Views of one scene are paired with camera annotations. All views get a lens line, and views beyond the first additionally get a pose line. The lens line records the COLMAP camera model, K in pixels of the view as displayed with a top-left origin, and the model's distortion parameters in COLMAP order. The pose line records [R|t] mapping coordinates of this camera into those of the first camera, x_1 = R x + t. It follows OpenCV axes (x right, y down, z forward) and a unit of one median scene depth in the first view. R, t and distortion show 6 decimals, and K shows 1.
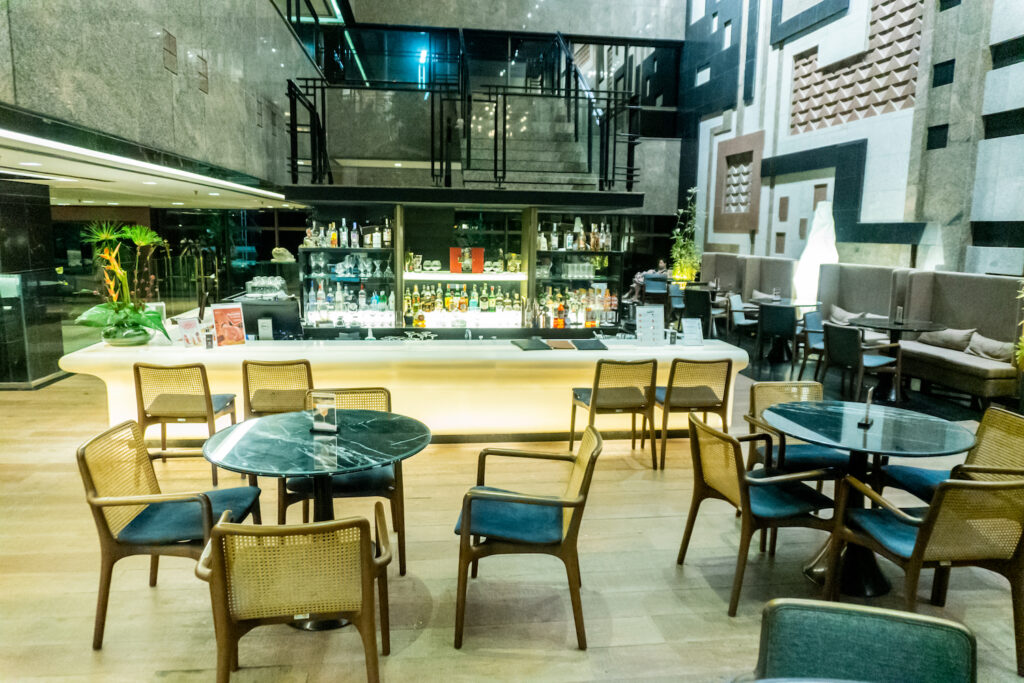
lens RADIAL K [[692.6, 0, 512.0], [0, 692.6, 341.5], [0, 0, 1]] dist [-0.015079, -0.002600]
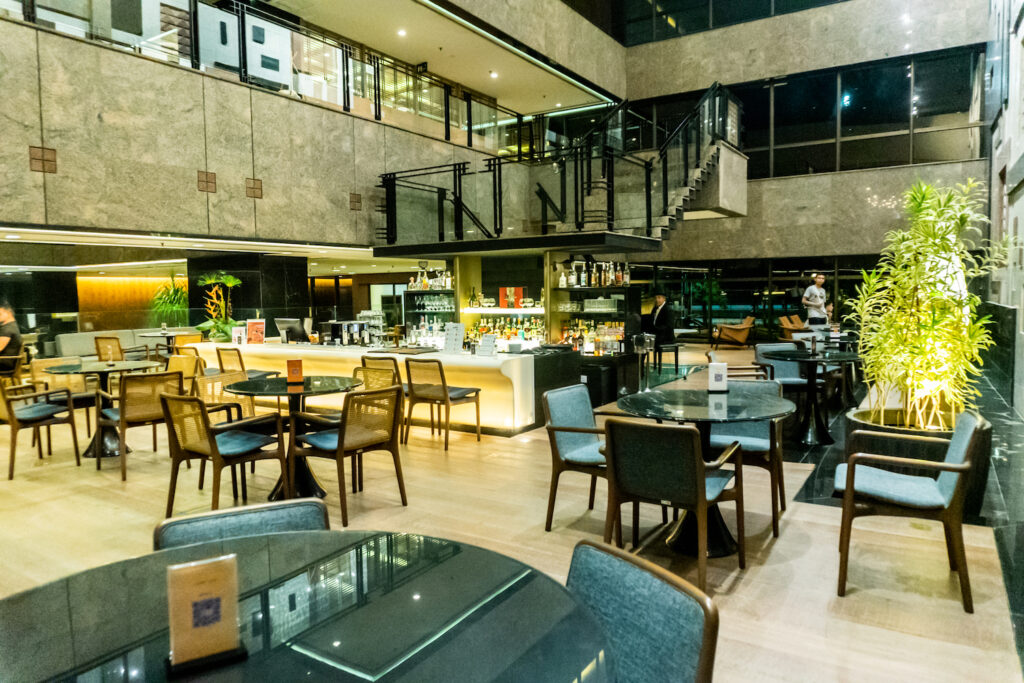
lens RADIAL K [[692.6, 0, 512.0], [0, 692.6, 341.5], [0, 0, 1]] dist [-0.015079, -0.002600]
pose [[0.755858, 0.018967, -0.654460, 0.771657], [-0.075943, 0.995373, -0.058862, 0.033843], [0.650316, 0.094193, 0.753802, 0.089001]]
